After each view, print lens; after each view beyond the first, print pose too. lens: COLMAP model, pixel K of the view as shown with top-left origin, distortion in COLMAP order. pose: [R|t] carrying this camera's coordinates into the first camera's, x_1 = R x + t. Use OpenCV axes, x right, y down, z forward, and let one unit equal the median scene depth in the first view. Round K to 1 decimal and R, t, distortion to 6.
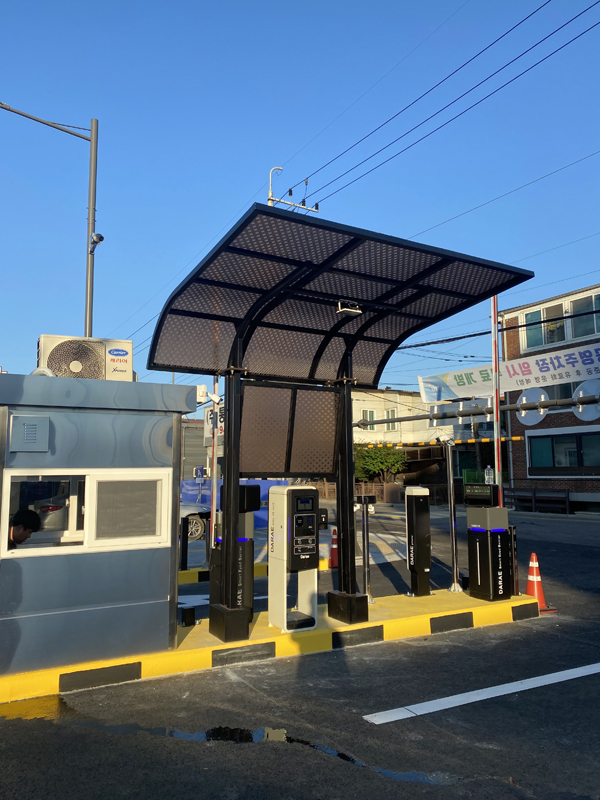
lens RADIAL K [[619.3, 0, 291.5], [0, 619.3, 402.6], [0, 0, 1]] dist [0.004049, 0.007666]
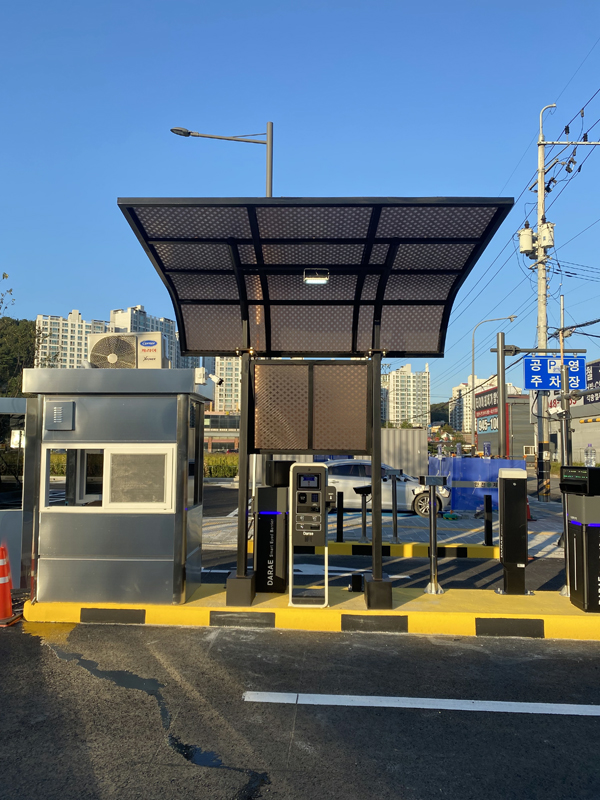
lens RADIAL K [[619.3, 0, 291.5], [0, 619.3, 402.6], [0, 0, 1]] dist [0.004049, 0.007666]
pose [[0.844314, -0.027985, -0.535117, 0.592457], [0.048777, 0.998503, 0.024743, 0.014447], [0.533623, -0.046992, 0.844416, 0.174176]]
